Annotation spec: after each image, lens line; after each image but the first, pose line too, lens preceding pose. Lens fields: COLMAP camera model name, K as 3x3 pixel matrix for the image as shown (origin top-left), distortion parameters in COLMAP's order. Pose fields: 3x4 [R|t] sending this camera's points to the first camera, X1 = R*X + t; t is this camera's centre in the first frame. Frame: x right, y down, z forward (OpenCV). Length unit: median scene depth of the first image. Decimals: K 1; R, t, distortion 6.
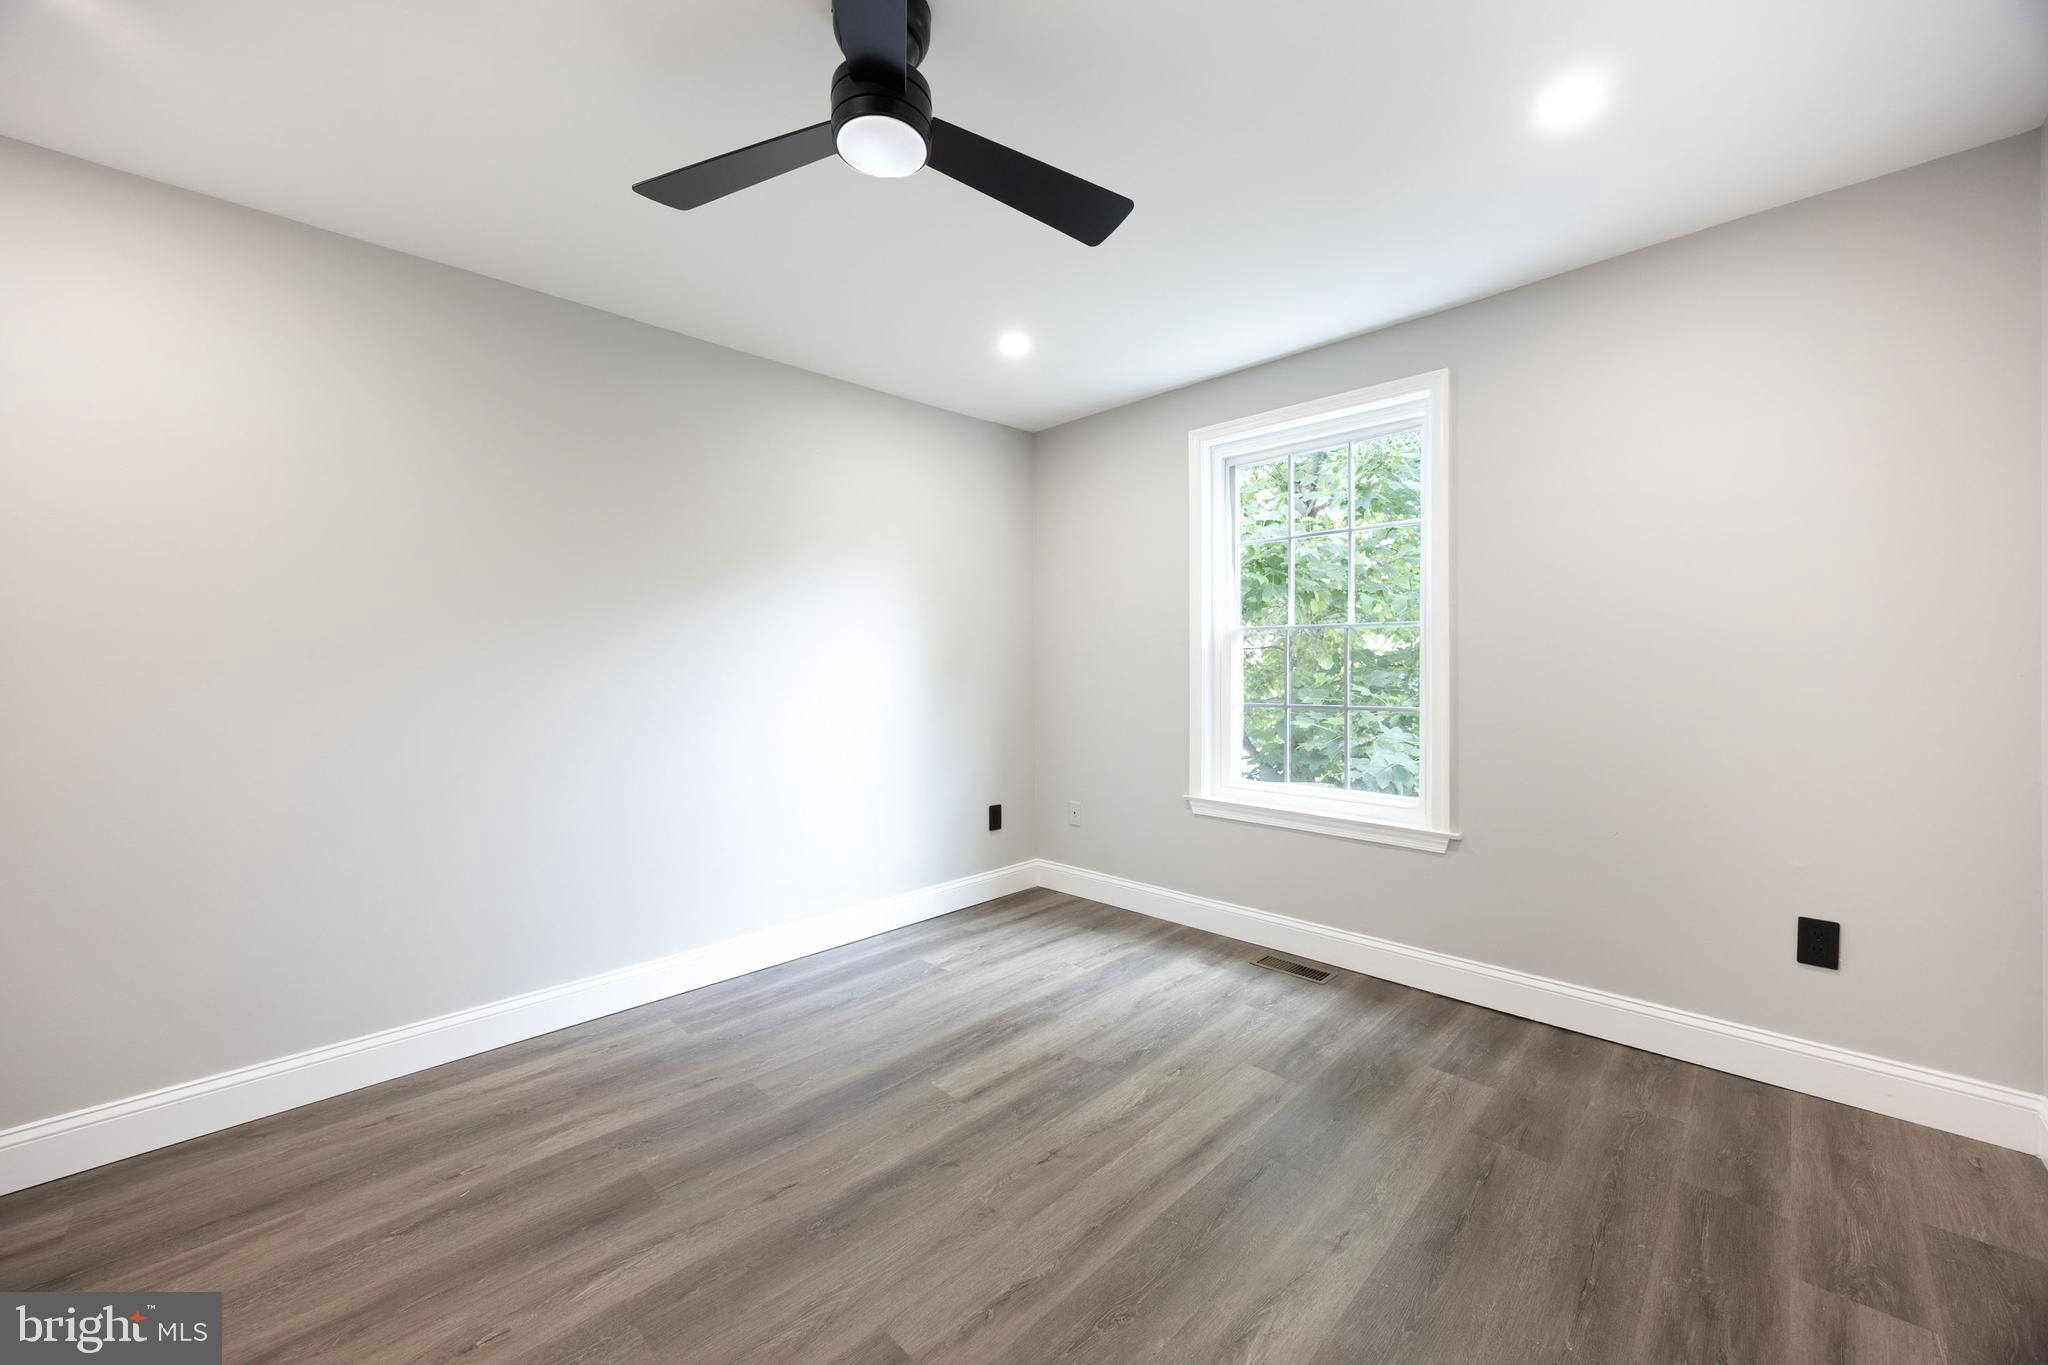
lens RADIAL K [[772.0, 0, 1022.4], [0, 772.0, 680.7], [0, 0, 1]] dist [-0.002522, -0.000160]
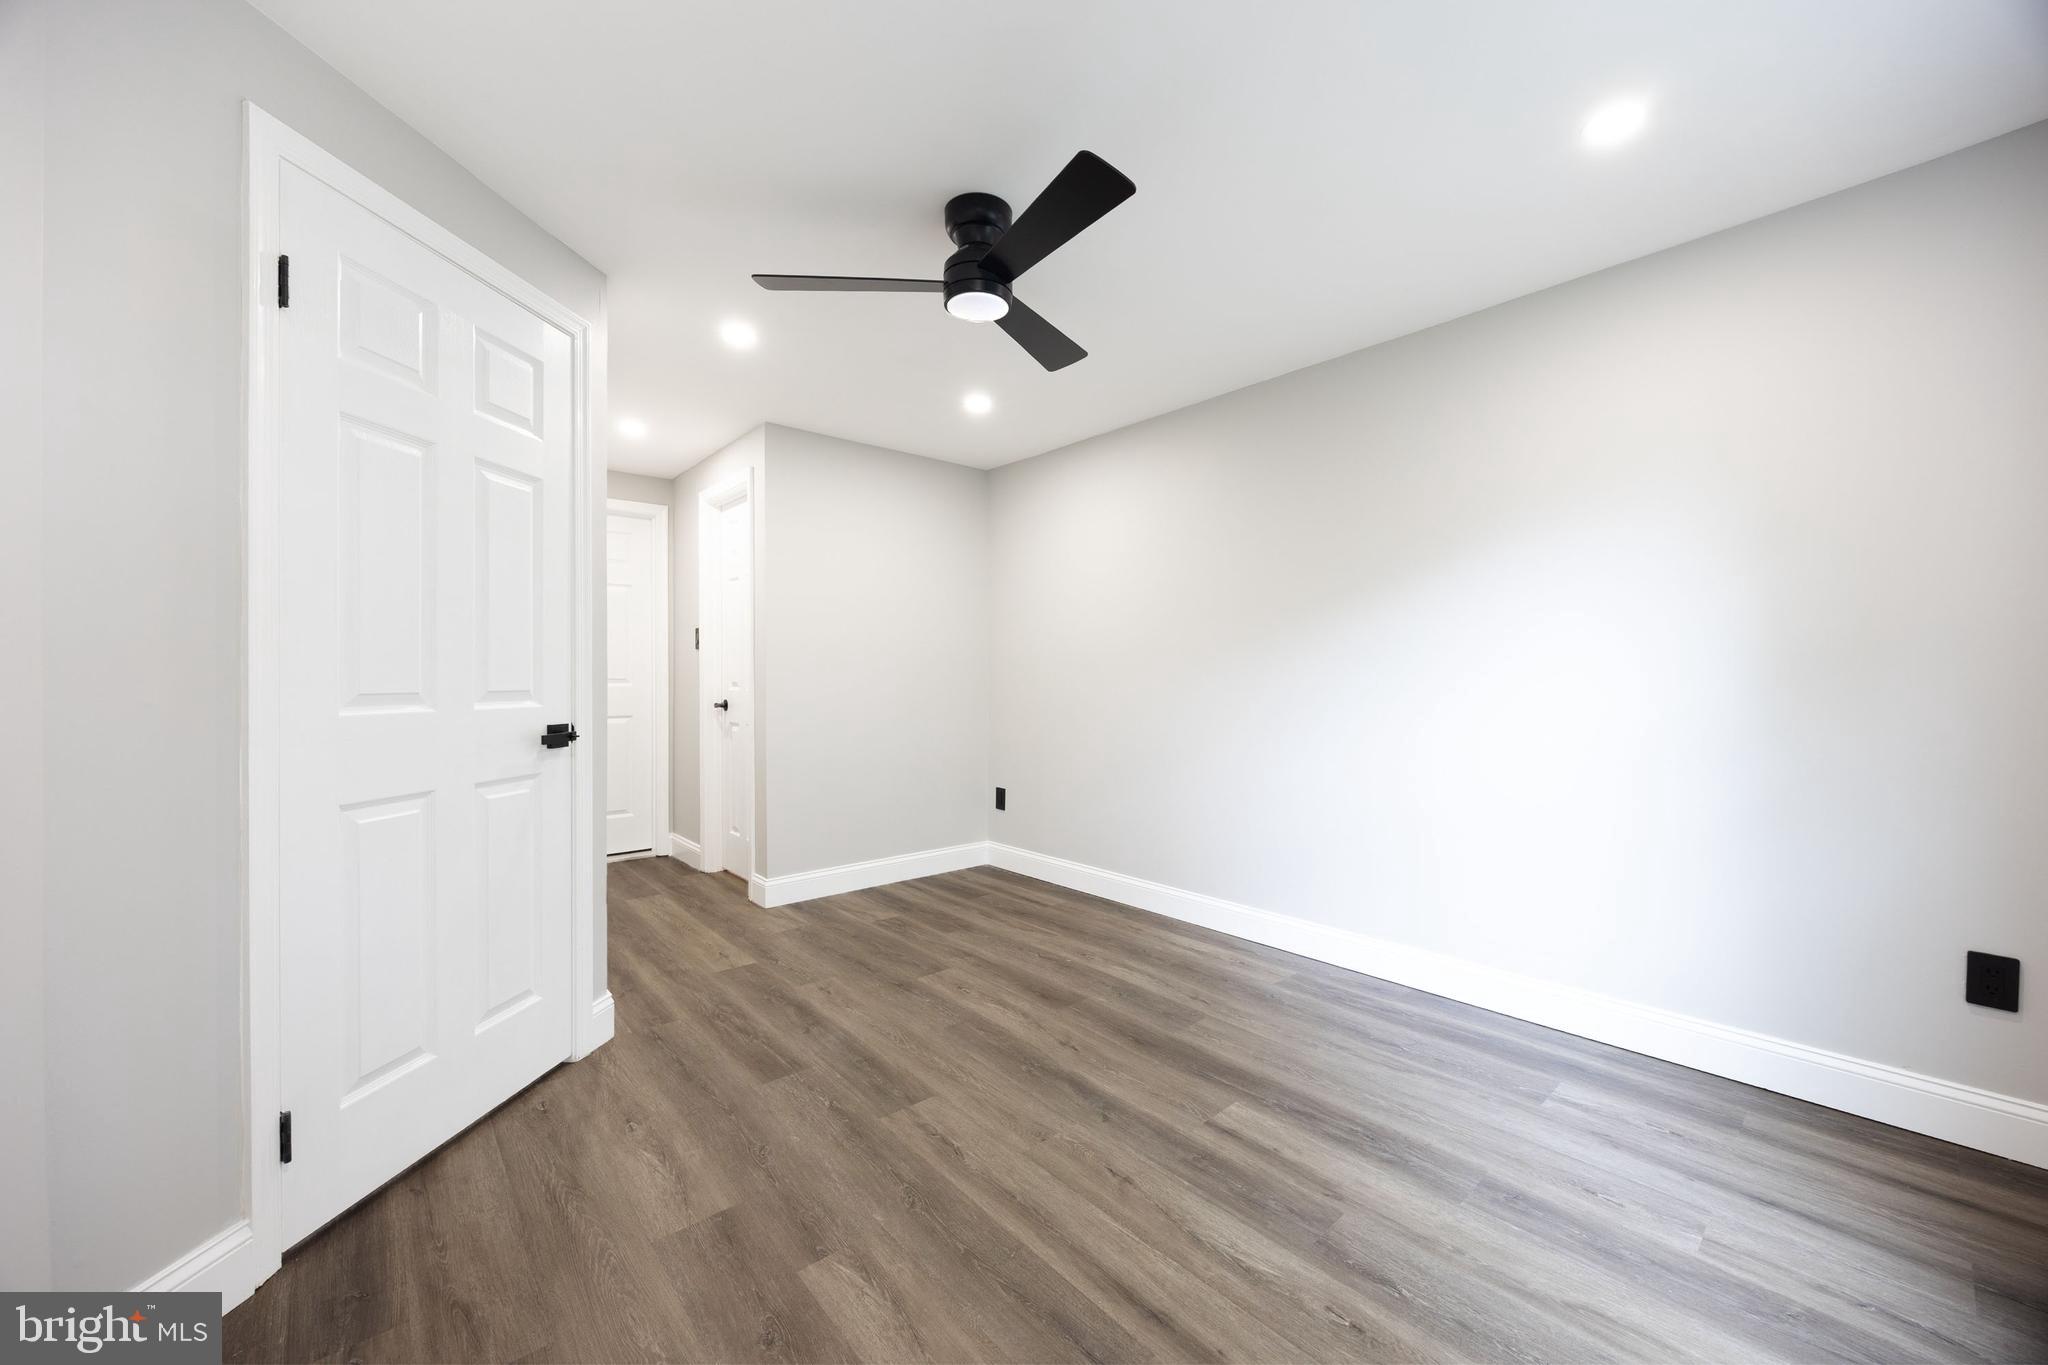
lens RADIAL K [[772.0, 0, 1022.4], [0, 772.0, 680.7], [0, 0, 1]] dist [-0.002522, -0.000160]
pose [[-0.074223, 0.015925, -0.997114, 0.828992], [-0.008867, 0.999822, 0.016628, -0.012324], [0.997202, 0.010076, -0.074069, 0.789006]]
